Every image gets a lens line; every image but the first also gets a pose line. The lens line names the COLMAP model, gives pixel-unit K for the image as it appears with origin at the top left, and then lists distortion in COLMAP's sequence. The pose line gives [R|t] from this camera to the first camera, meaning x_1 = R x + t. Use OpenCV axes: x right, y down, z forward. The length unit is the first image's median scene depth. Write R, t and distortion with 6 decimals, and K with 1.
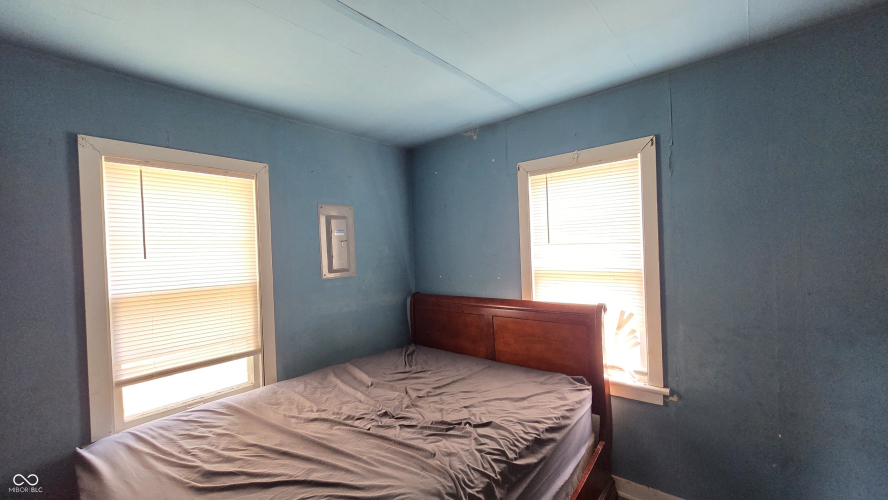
lens RADIAL K [[363.7, 0, 445.0], [0, 363.7, 253.4], [0, 0, 1]] dist [-0.001638, -0.000171]
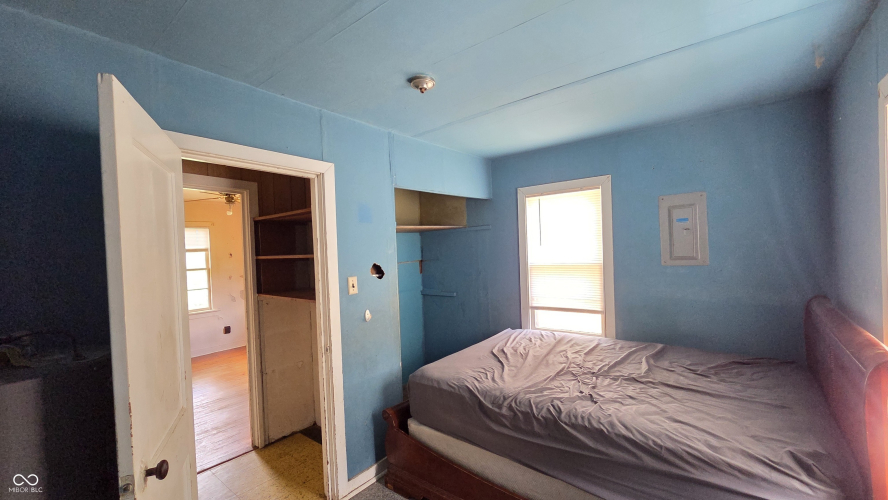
lens RADIAL K [[363.7, 0, 445.6], [0, 363.7, 252.2], [0, 0, 1]] dist [-0.001638, -0.000171]
pose [[0.033354, 0.046216, -0.998374, 0.863053], [0.032846, 0.998340, 0.047312, -0.047913], [0.998904, -0.034371, 0.031781, 0.366198]]
